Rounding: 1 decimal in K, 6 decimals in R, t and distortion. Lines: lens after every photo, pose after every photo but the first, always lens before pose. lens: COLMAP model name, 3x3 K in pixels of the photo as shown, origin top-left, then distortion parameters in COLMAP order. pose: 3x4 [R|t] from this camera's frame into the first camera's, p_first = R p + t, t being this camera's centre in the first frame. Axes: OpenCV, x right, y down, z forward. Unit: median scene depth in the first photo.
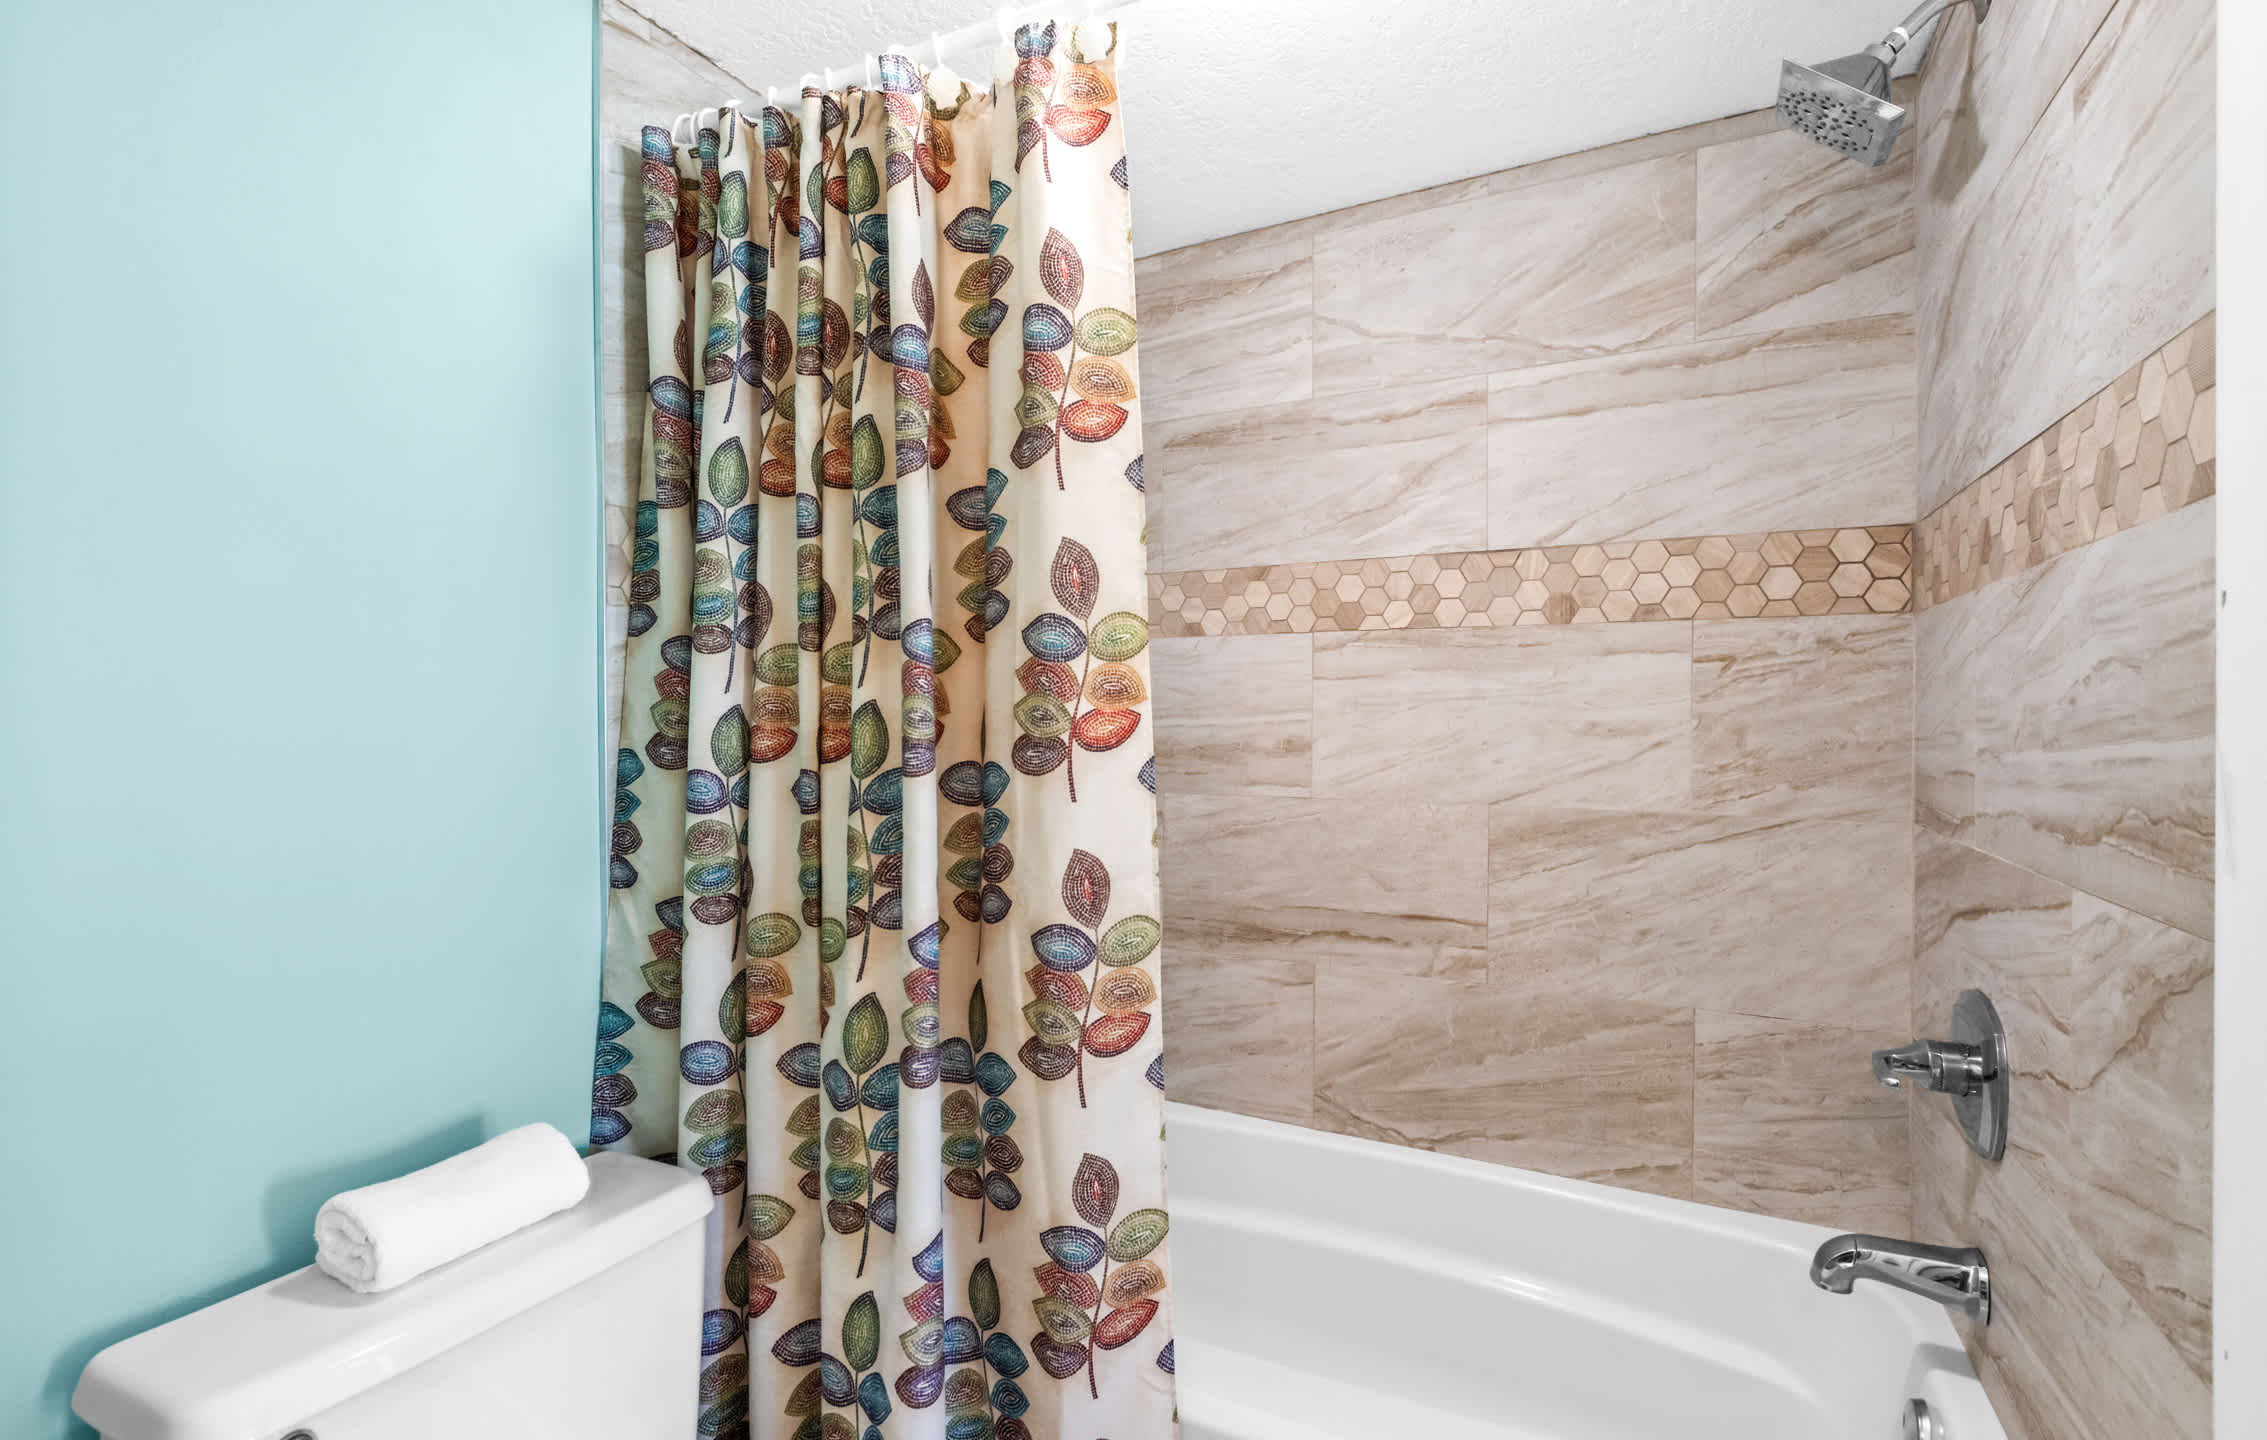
lens RADIAL K [[1104.4, 0, 1133.5], [0, 1104.4, 720.0], [0, 0, 1]] dist [-0.003262, 0.009863]
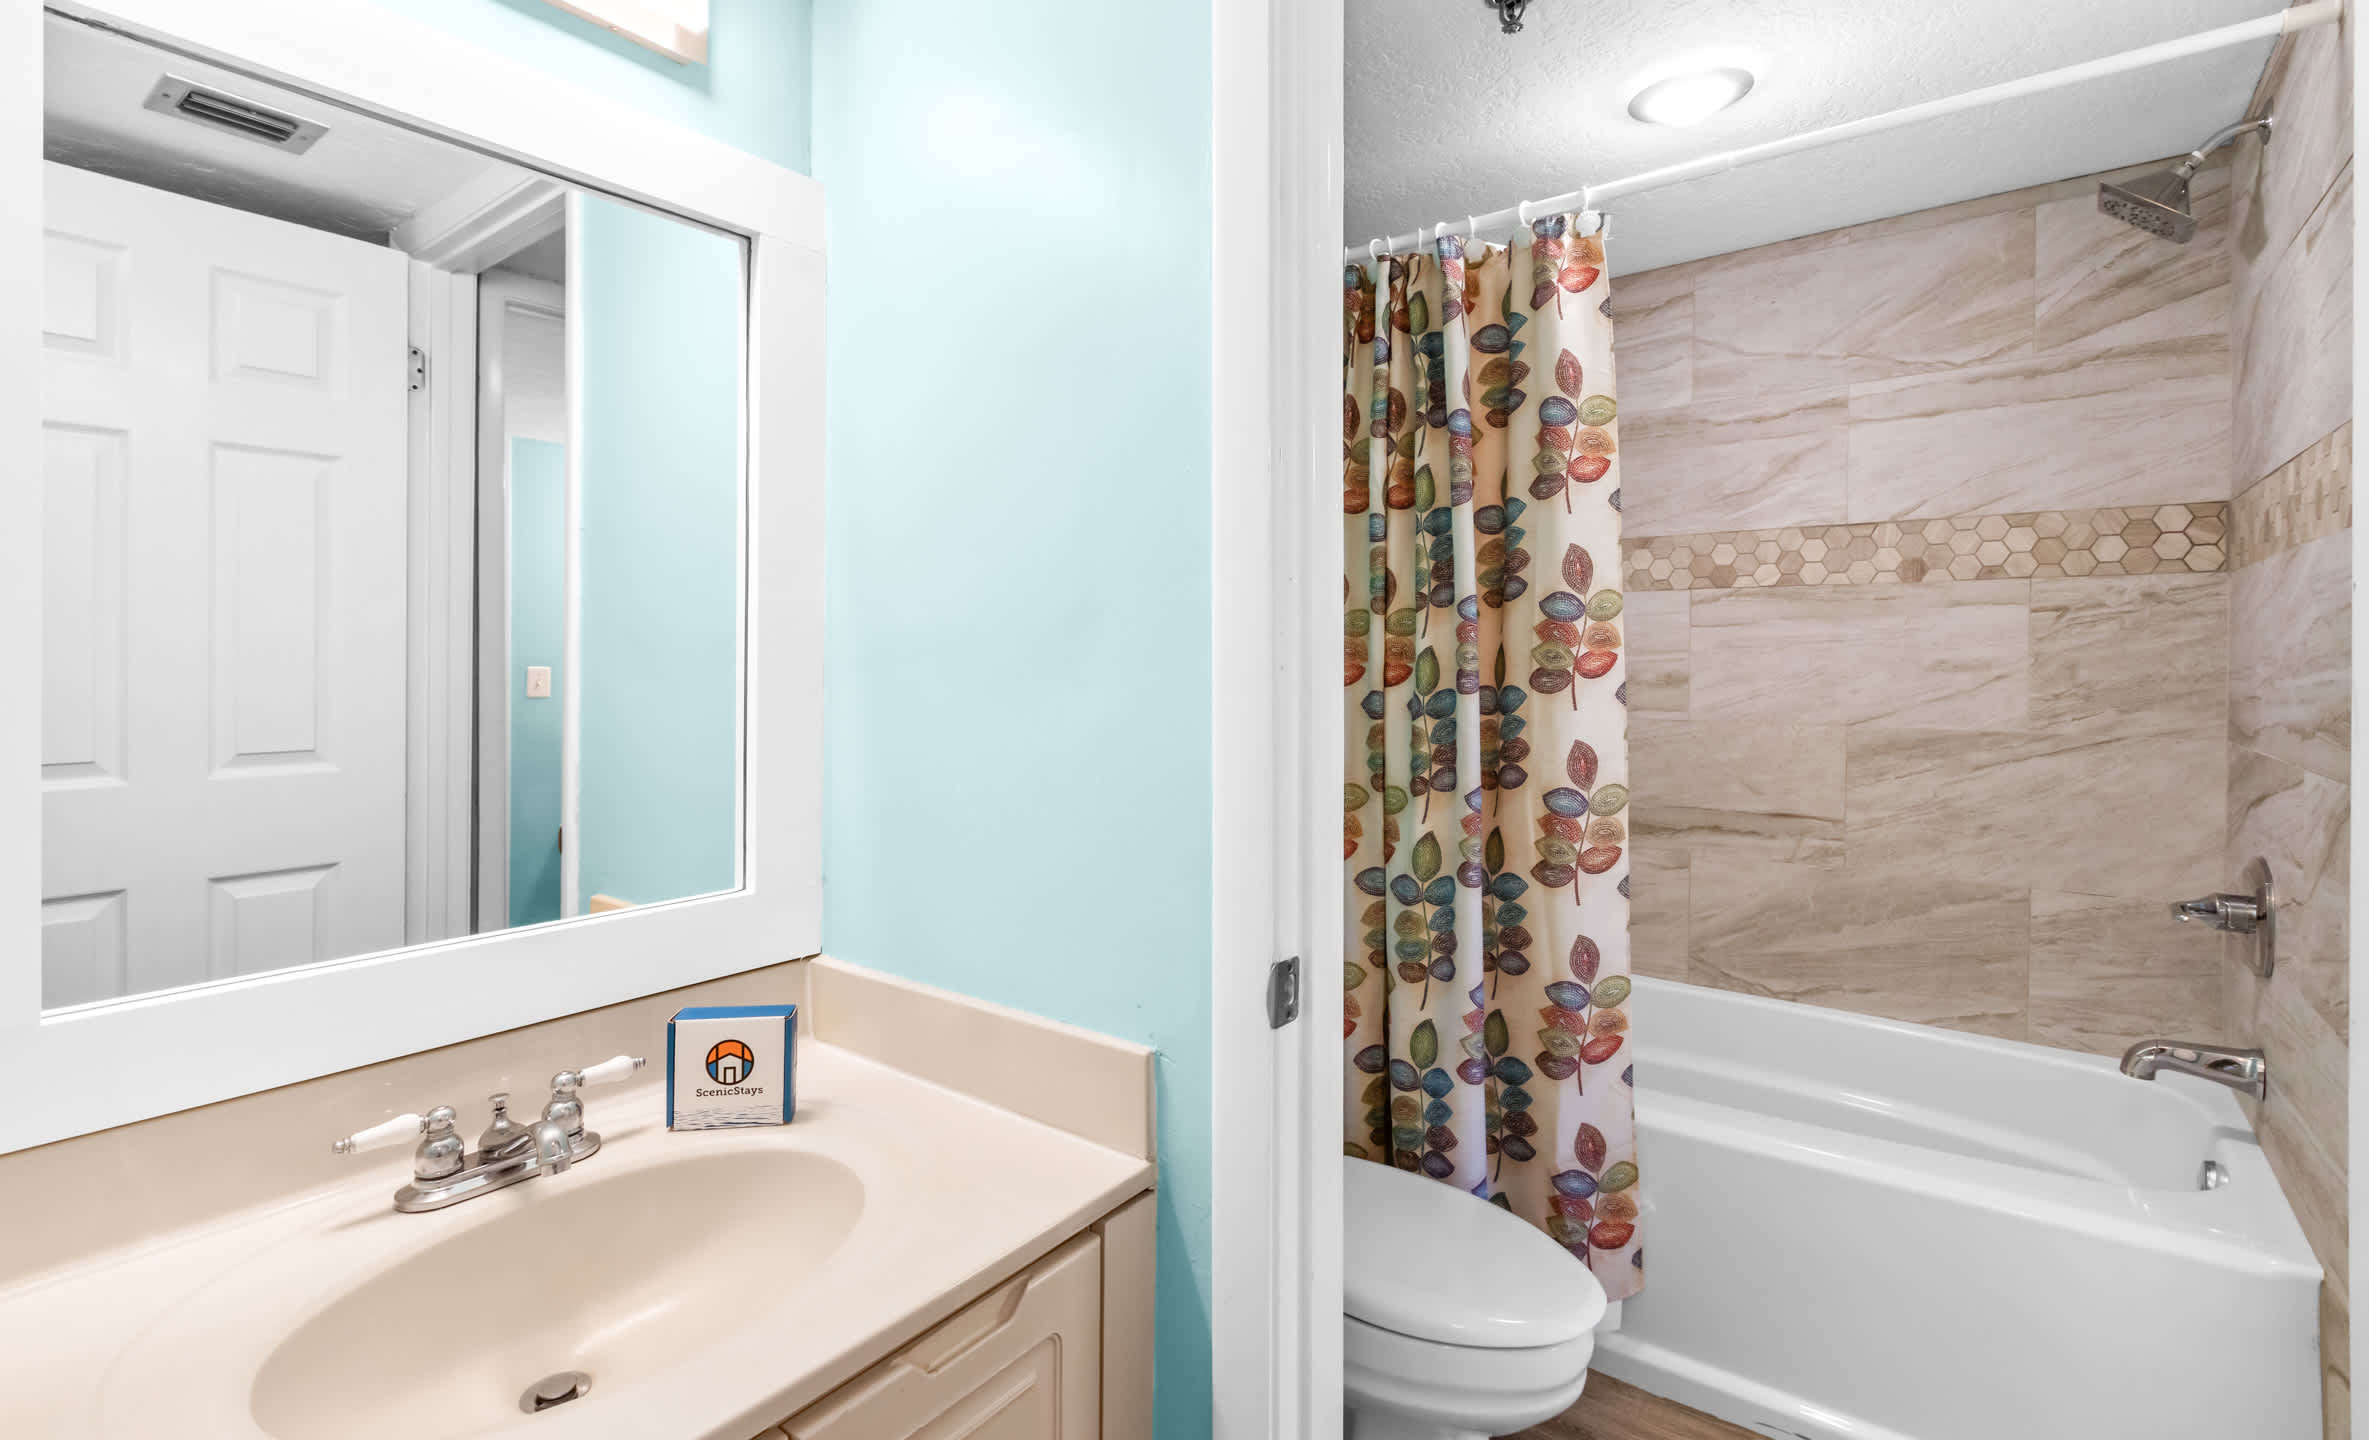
lens RADIAL K [[1072.5, 0, 1195.8], [0, 1072.5, 672.0], [0, 0, 1]] dist [0.000858, -0.000185]
pose [[0.978648, 0.000547, -0.205542, -0.188197], [0.001678, 0.999942, 0.010650, 0.001449], [0.205536, -0.010768, 0.978590, -0.427957]]
